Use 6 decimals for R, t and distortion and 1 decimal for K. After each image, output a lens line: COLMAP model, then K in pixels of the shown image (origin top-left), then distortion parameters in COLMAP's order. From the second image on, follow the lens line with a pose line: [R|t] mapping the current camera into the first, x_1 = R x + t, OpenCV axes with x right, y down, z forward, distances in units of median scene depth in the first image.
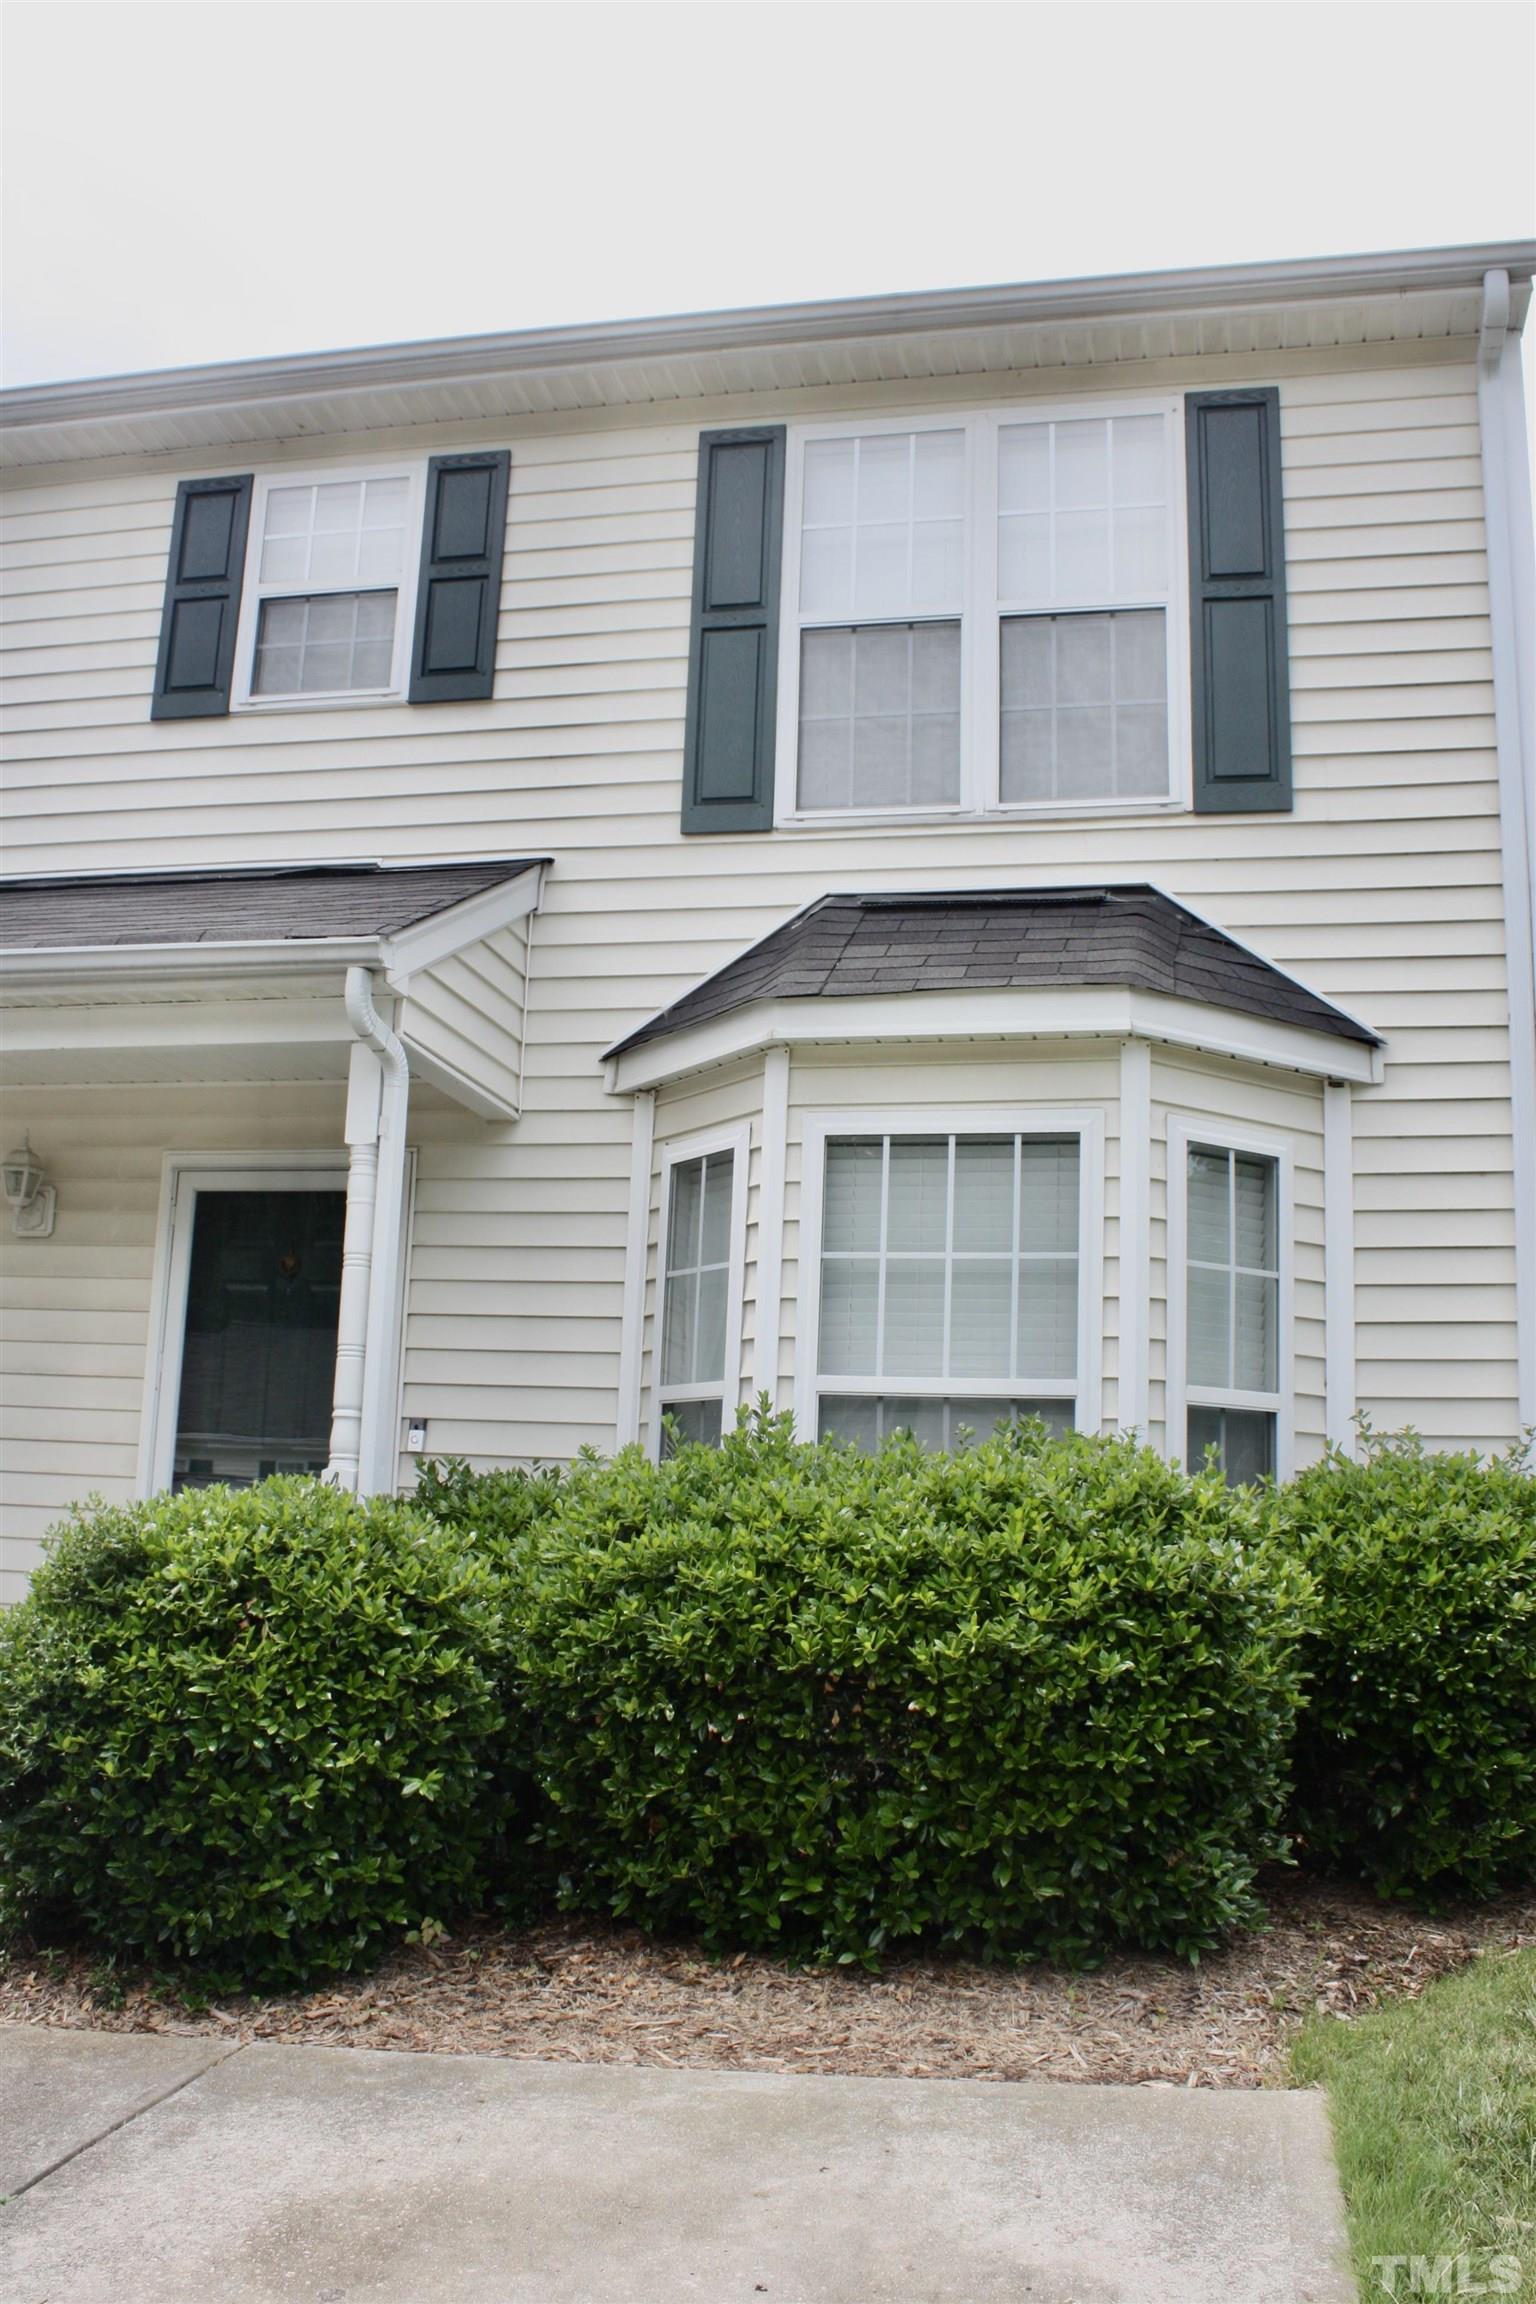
lens RADIAL K [[1834.5, 0, 764.5], [0, 1834.5, 1204.7], [0, 0, 1]] dist [-0.086561, 0.050335]
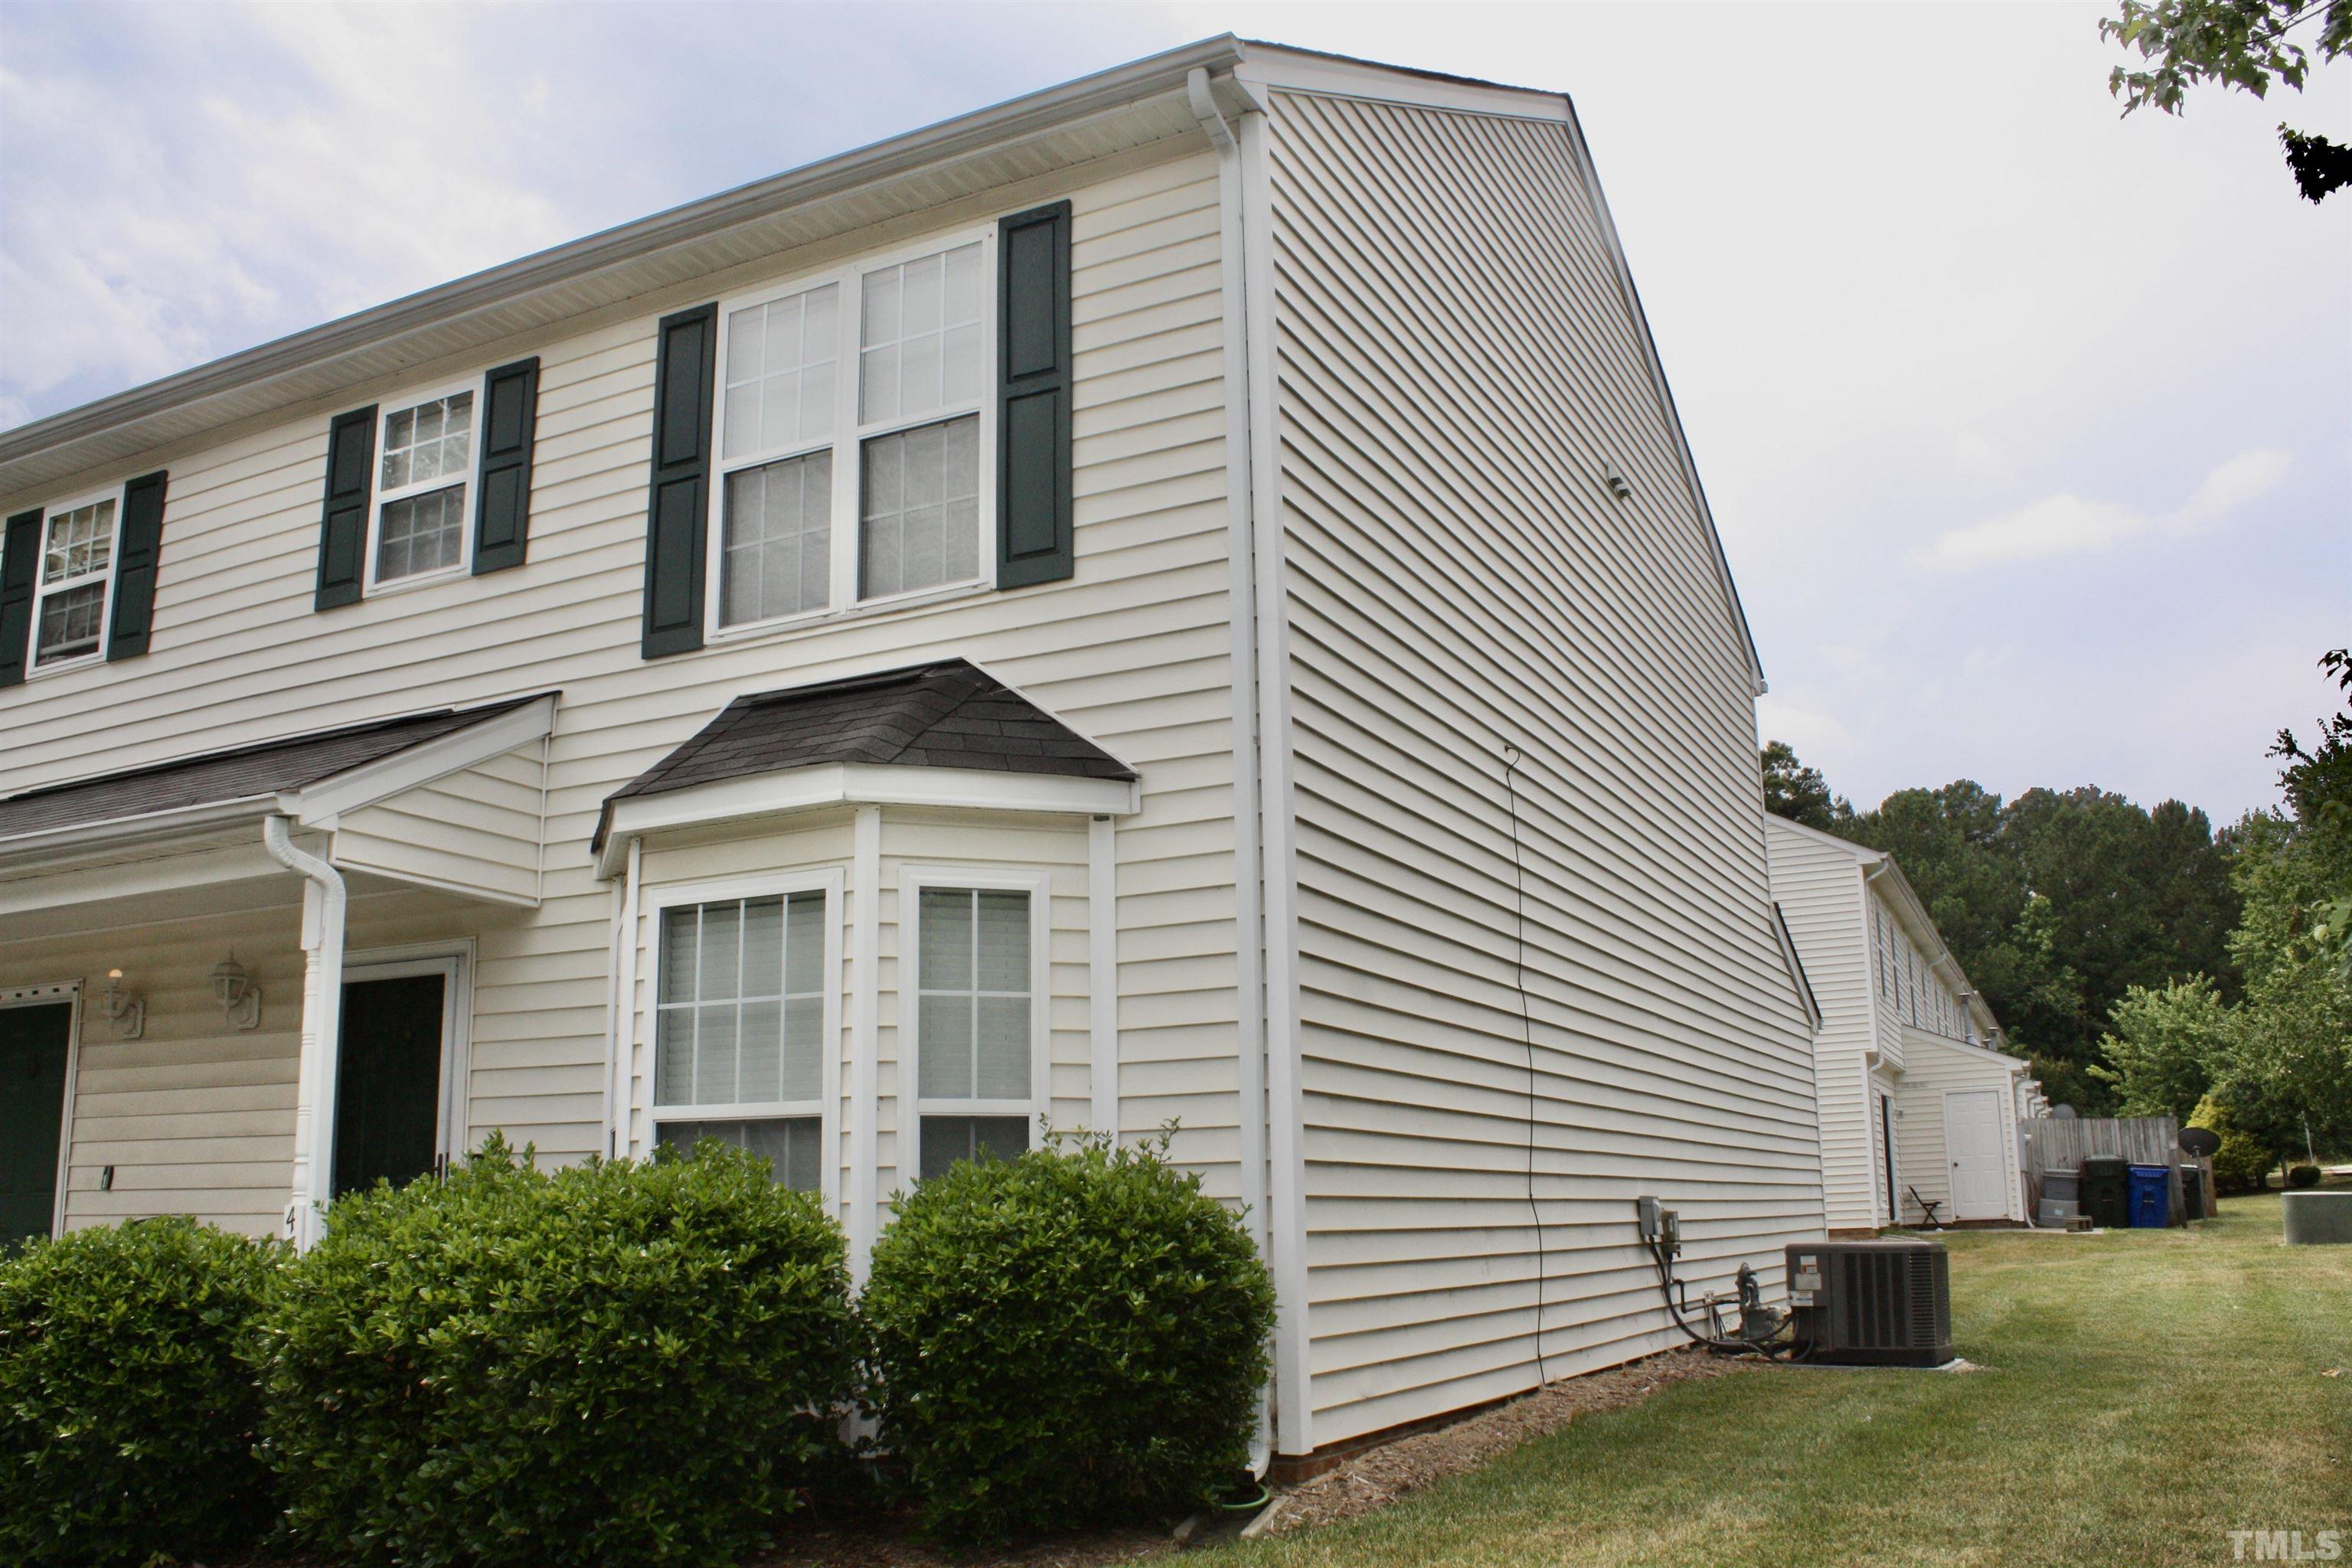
lens RADIAL K [[1960.8, 0, 1176.0], [0, 1960.8, 784.0], [0, 0, 1]] dist [-0.117350, 0.078271]
pose [[0.960222, -0.106657, -0.258066, 0.629180], [0.090651, 0.993190, -0.073181, 0.004817], [0.264114, 0.046876, 0.963352, -0.140893]]
